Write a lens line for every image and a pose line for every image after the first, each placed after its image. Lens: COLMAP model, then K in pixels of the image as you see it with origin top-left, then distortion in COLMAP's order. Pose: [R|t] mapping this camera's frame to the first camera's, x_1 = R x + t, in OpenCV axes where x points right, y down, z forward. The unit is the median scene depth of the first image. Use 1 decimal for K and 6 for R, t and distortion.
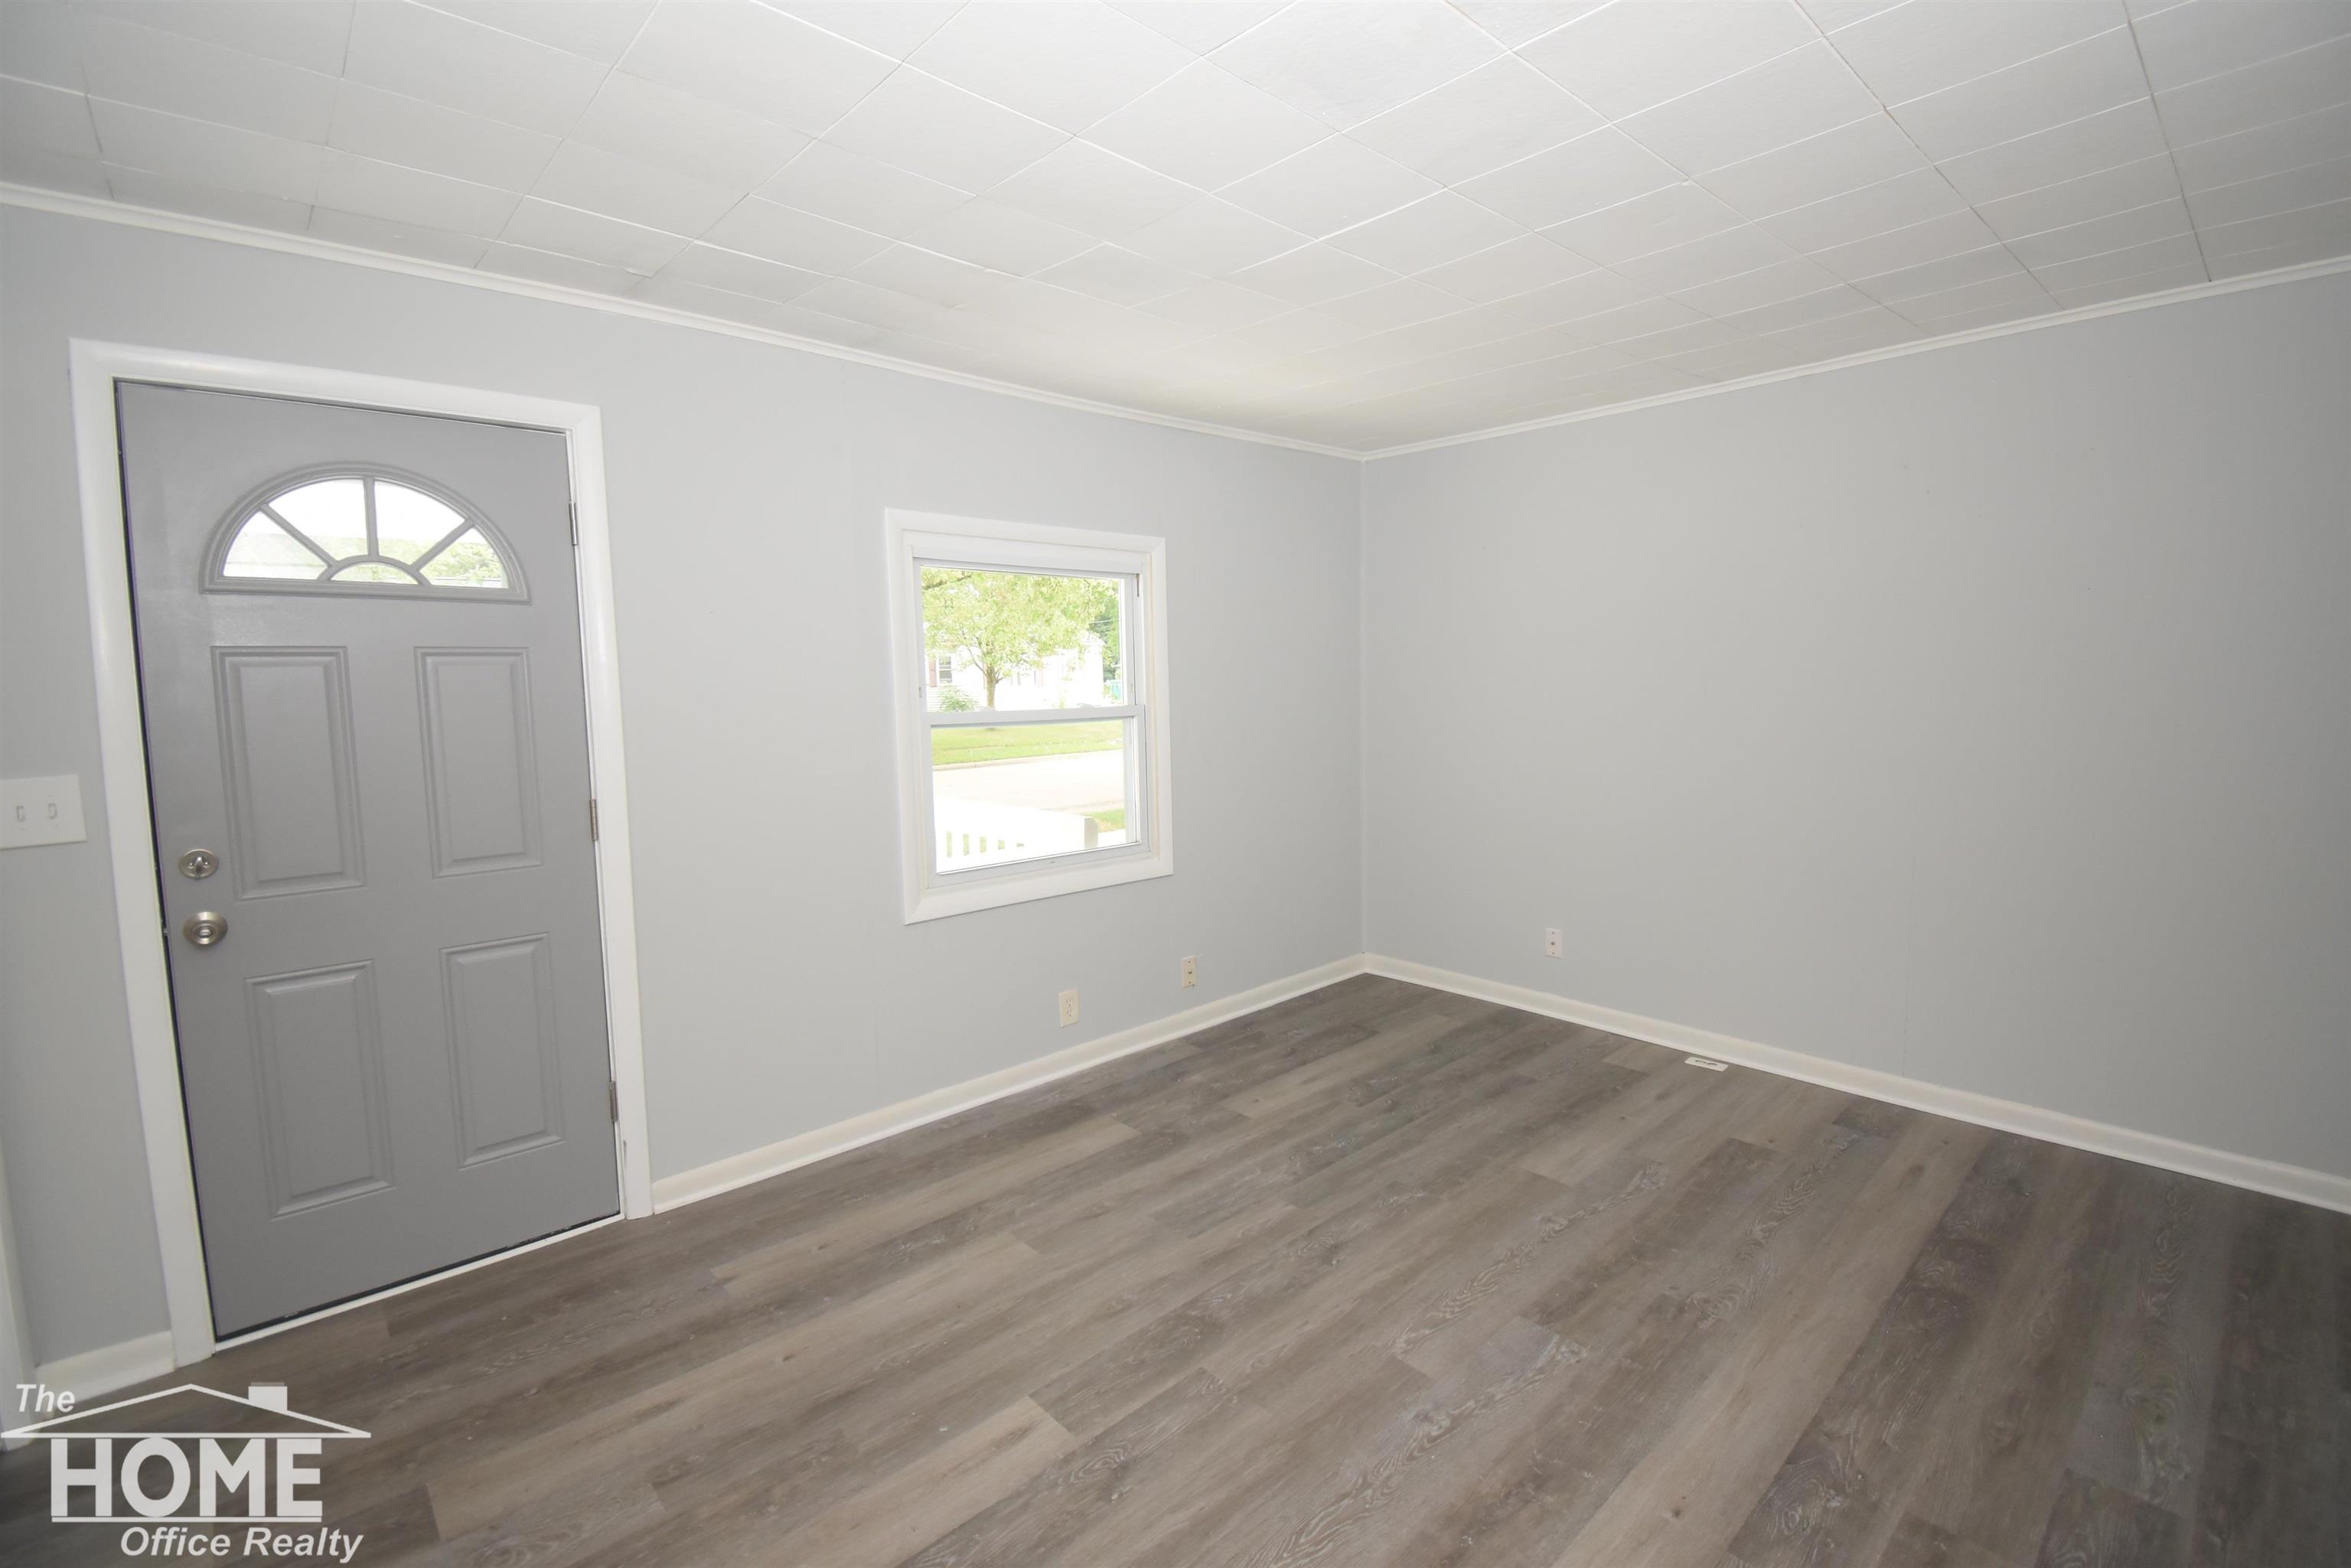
lens RADIAL K [[1035.3, 0, 1186.4], [0, 1035.3, 776.9], [0, 0, 1]] dist [0.027032, -0.029202]
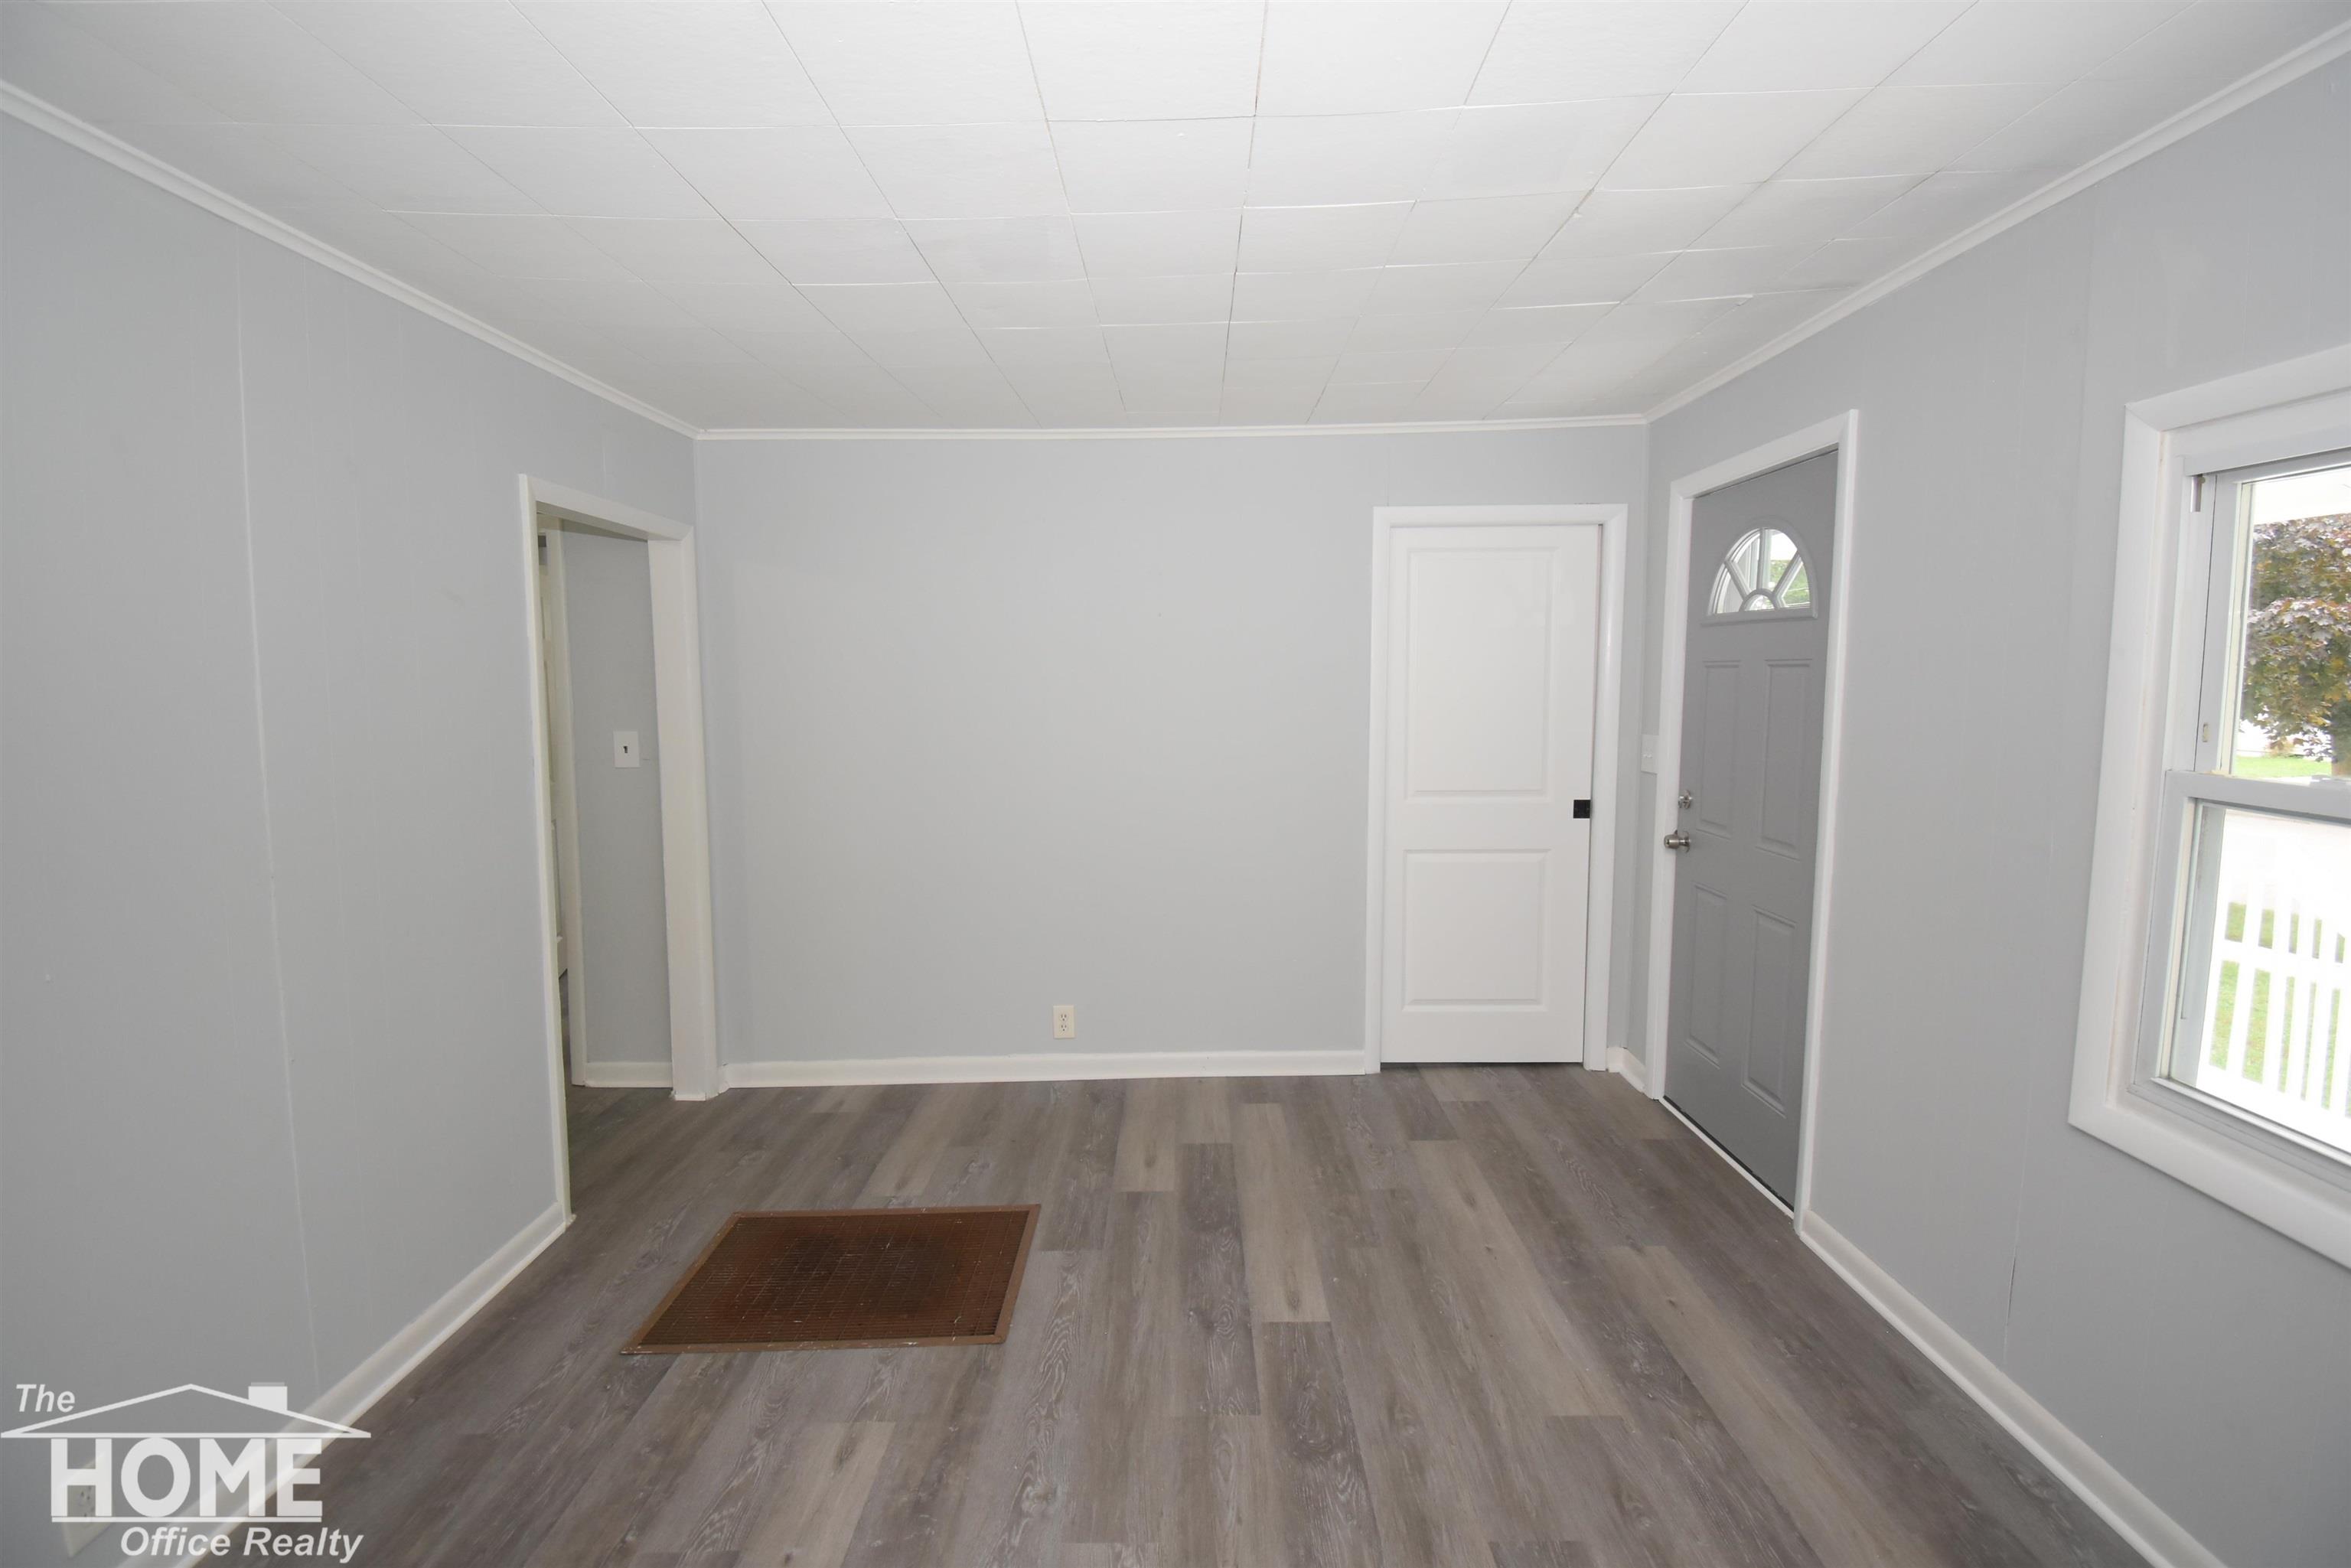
lens RADIAL K [[1035.3, 0, 1186.4], [0, 1035.3, 776.9], [0, 0, 1]] dist [0.027032, -0.029202]
pose [[-0.678226, 0.090765, -0.729226, 0.745671], [-0.057883, 0.982661, 0.176144, -0.193729], [0.732570, 0.161675, -0.661213, 1.555326]]
